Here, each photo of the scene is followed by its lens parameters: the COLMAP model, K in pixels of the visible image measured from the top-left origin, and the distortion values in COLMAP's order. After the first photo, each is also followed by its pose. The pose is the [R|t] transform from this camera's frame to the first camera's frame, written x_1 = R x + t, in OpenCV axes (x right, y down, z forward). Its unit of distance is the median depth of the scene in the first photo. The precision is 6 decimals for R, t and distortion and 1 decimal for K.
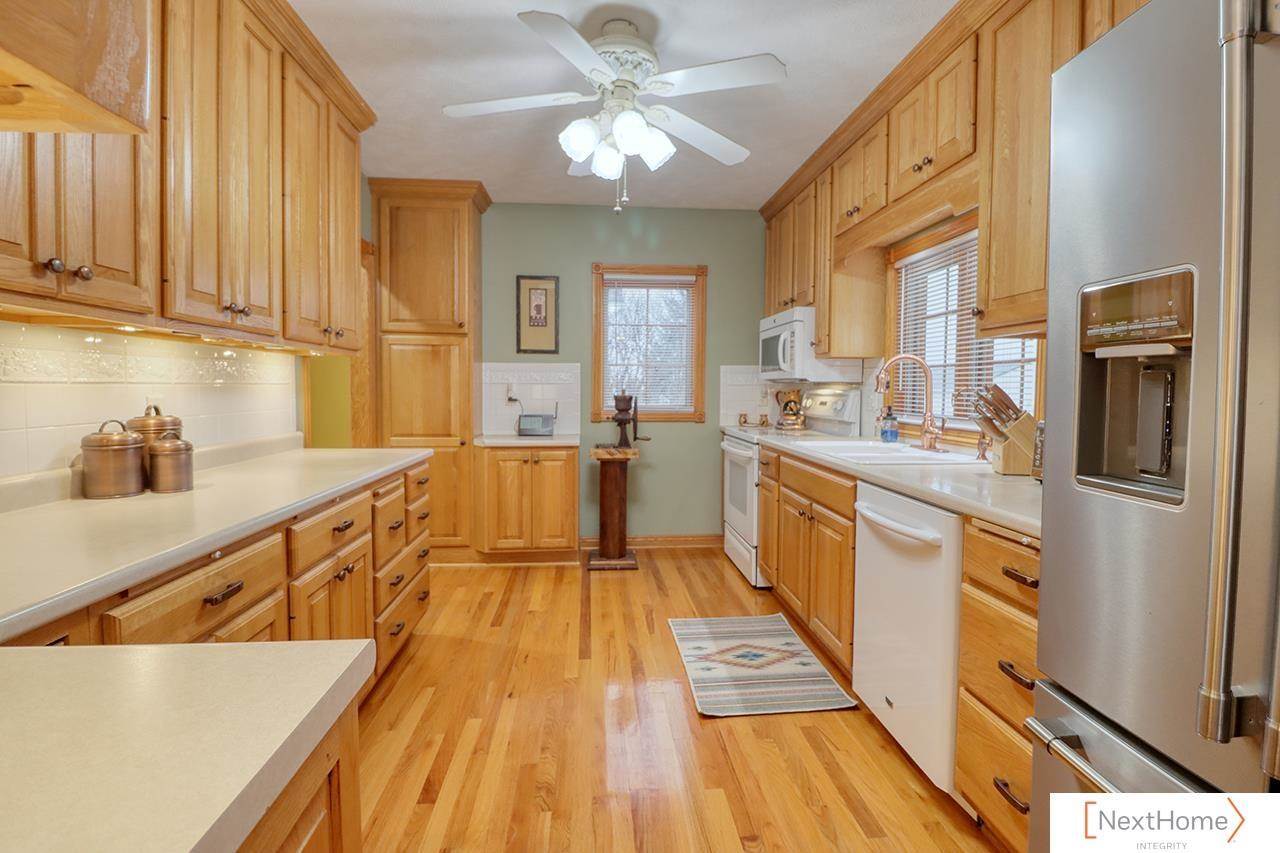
lens RADIAL K [[591.2, 0, 642.9], [0, 591.2, 414.0], [0, 0, 1]] dist [0.001905, -0.015937]
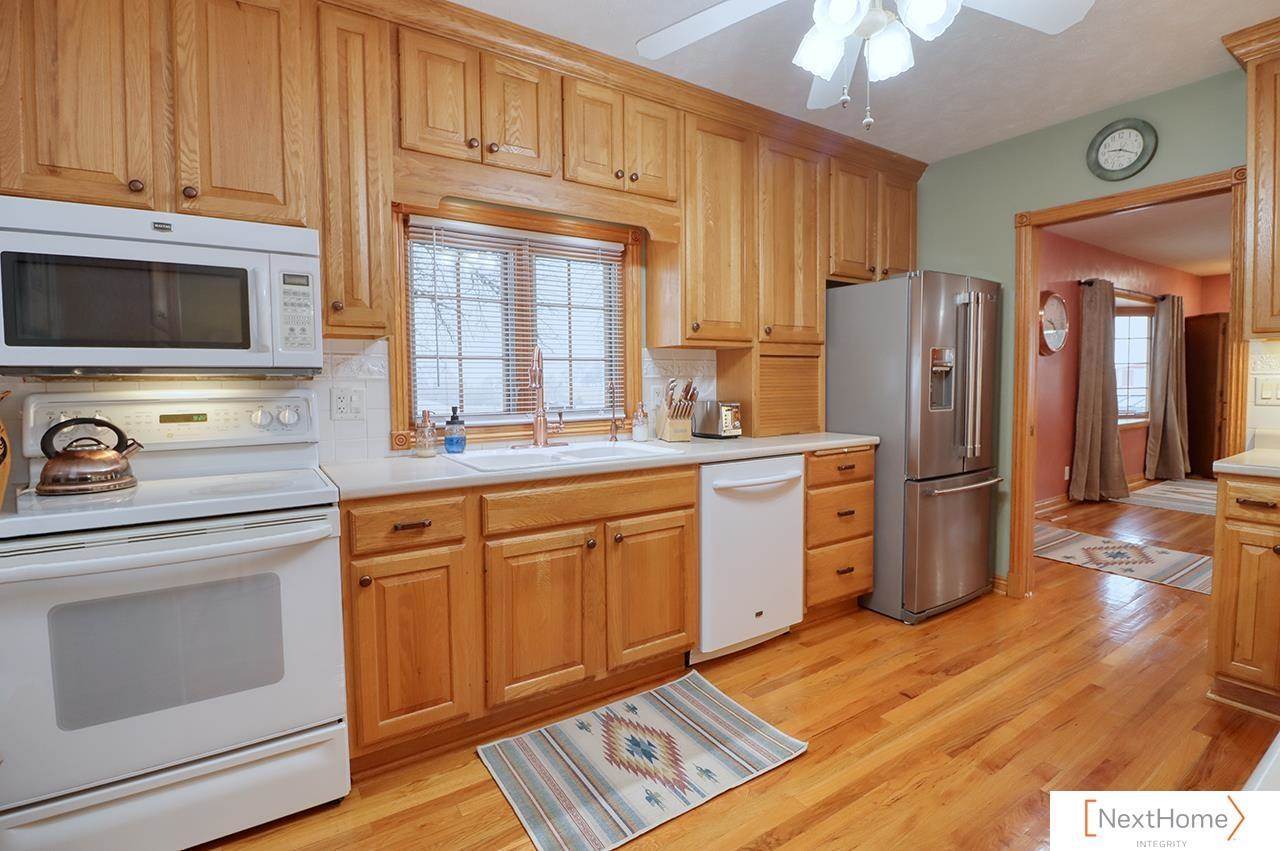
lens RADIAL K [[591.2, 0, 642.9], [0, 591.2, 413.0], [0, 0, 1]] dist [0.001905, -0.015937]
pose [[-0.472731, -0.048343, 0.879880, -0.449031], [0.047546, 0.995640, 0.080248, -0.065005], [-0.879923, 0.079771, -0.468372, 1.318514]]
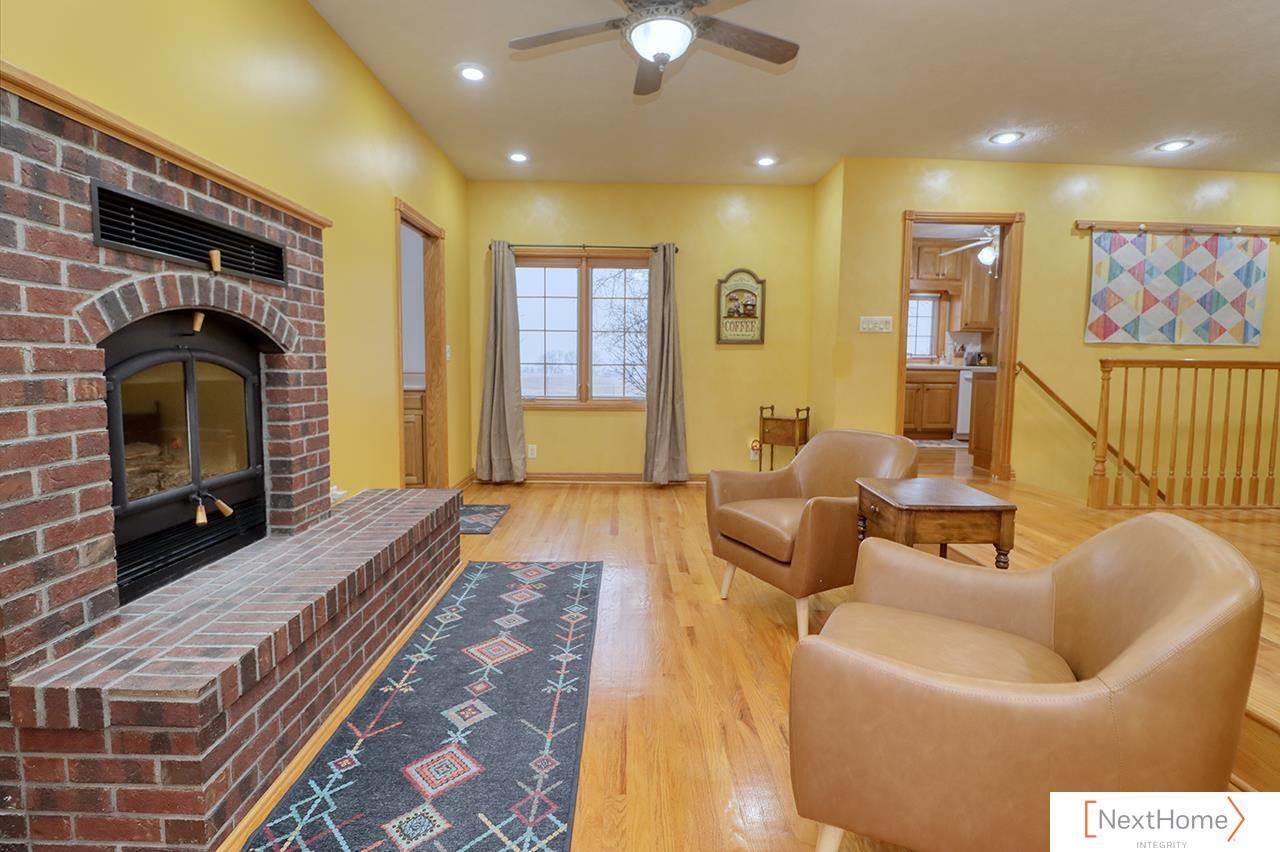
lens RADIAL K [[591.2, 0, 642.9], [0, 591.2, 413.5], [0, 0, 1]] dist [0.001905, -0.015937]
pose [[0.067351, -0.081538, 0.994392, -2.630879], [0.033419, 0.996280, 0.079430, 0.027395], [-0.997169, 0.027882, 0.069826, 2.140189]]
